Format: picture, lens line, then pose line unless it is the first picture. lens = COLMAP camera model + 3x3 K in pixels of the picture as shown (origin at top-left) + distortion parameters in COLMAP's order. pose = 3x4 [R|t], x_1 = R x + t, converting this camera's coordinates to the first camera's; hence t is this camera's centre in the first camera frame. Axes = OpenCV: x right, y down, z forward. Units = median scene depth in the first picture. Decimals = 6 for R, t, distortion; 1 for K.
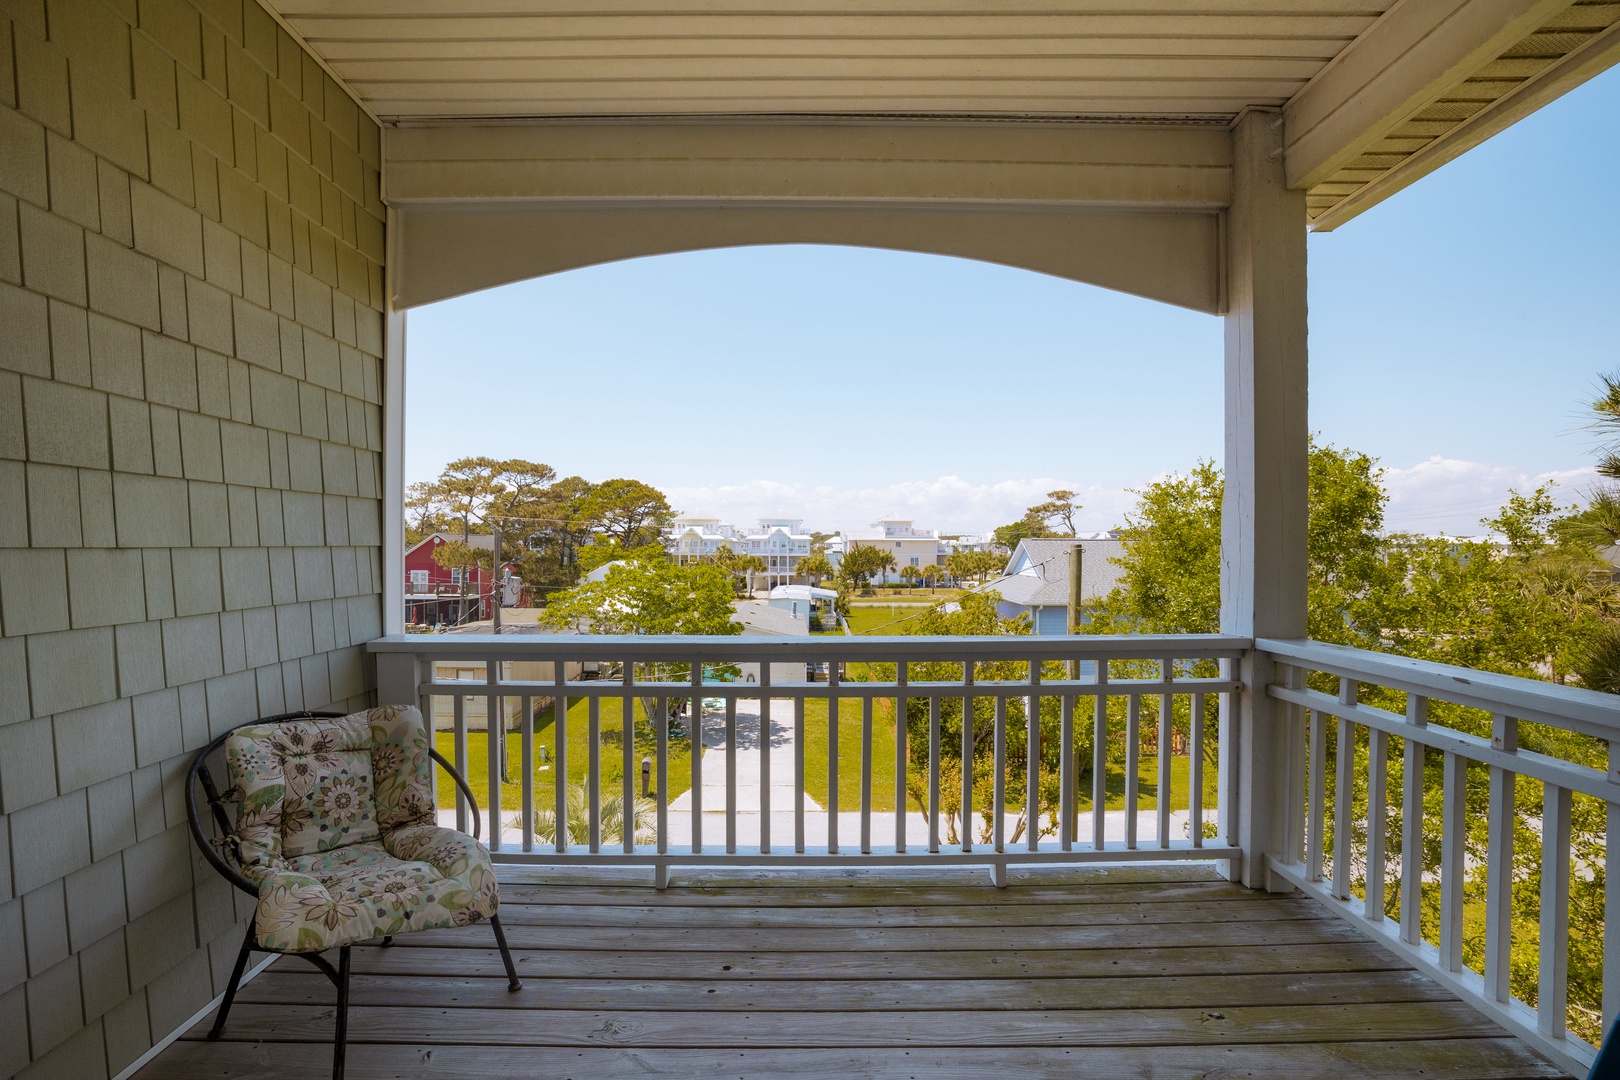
lens RADIAL K [[692.5, 0, 804.2], [0, 692.5, 552.4], [0, 0, 1]] dist [-0.048387, 0.000354]
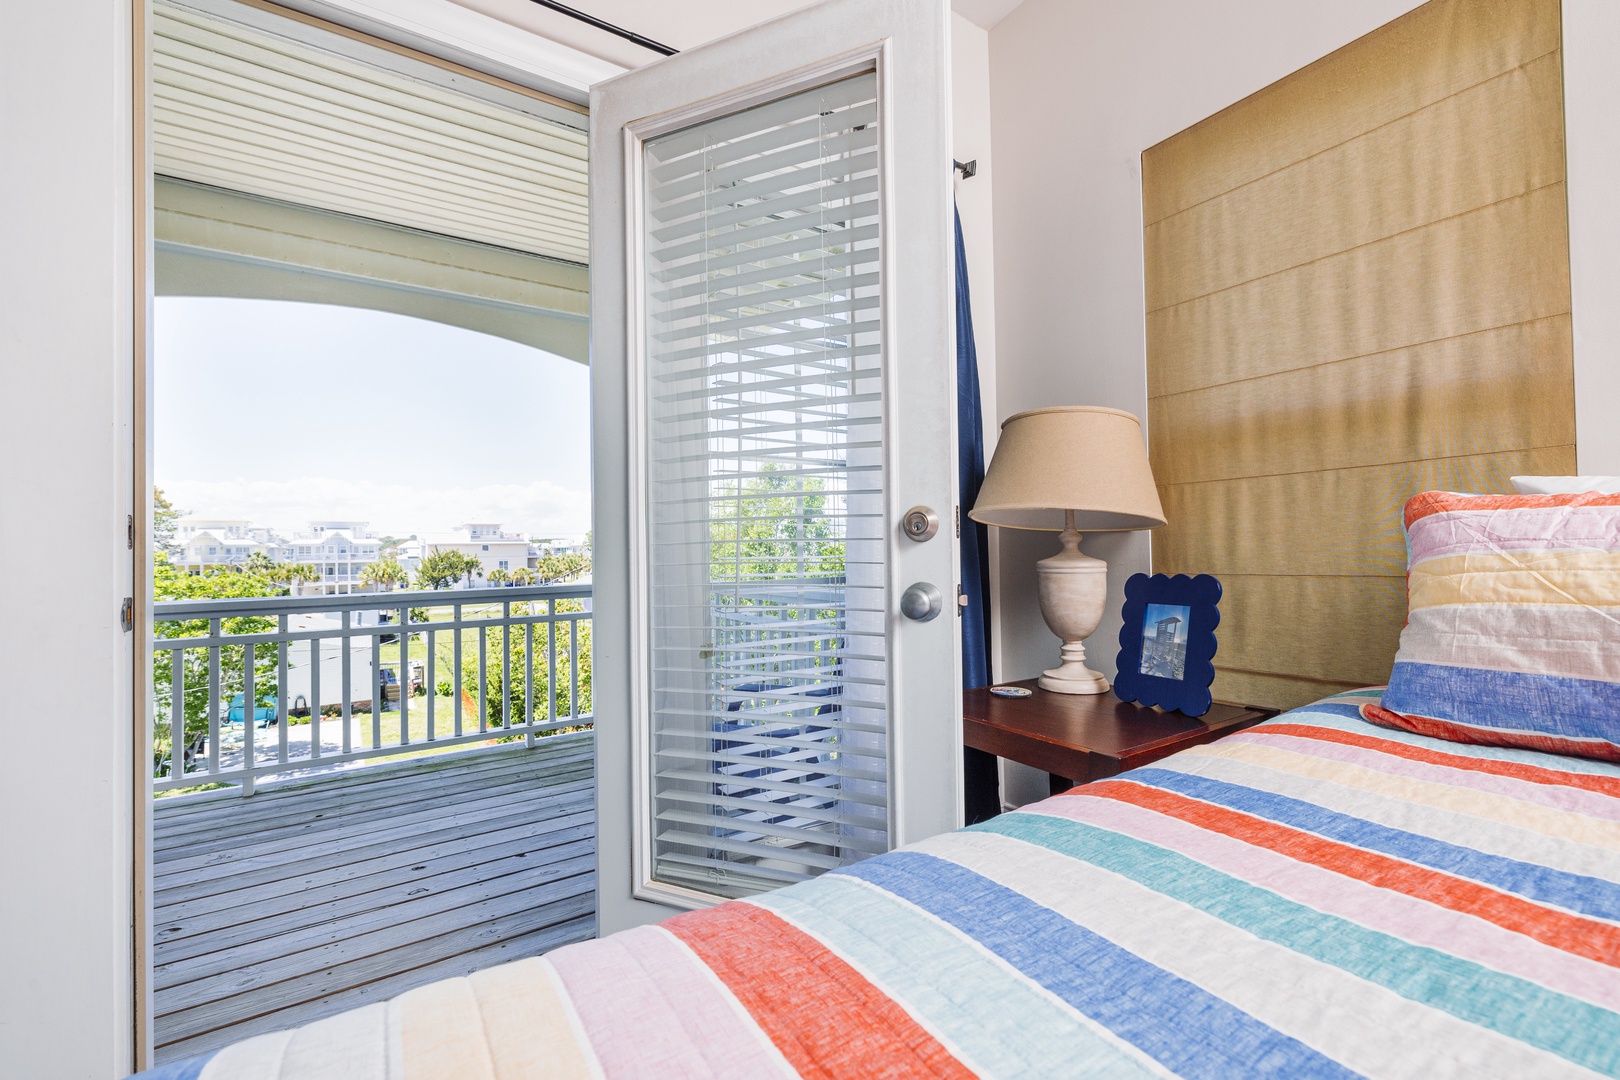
lens RADIAL K [[671.0, 0, 811.9], [0, 671.0, 540.0], [0, 0, 1]] dist [-0.010117, 0.000161]
pose [[0.834059, -0.006772, 0.551634, -0.017100], [0.020565, 0.999611, -0.018823, 0.074851], [-0.551292, 0.027044, 0.833874, -0.772978]]
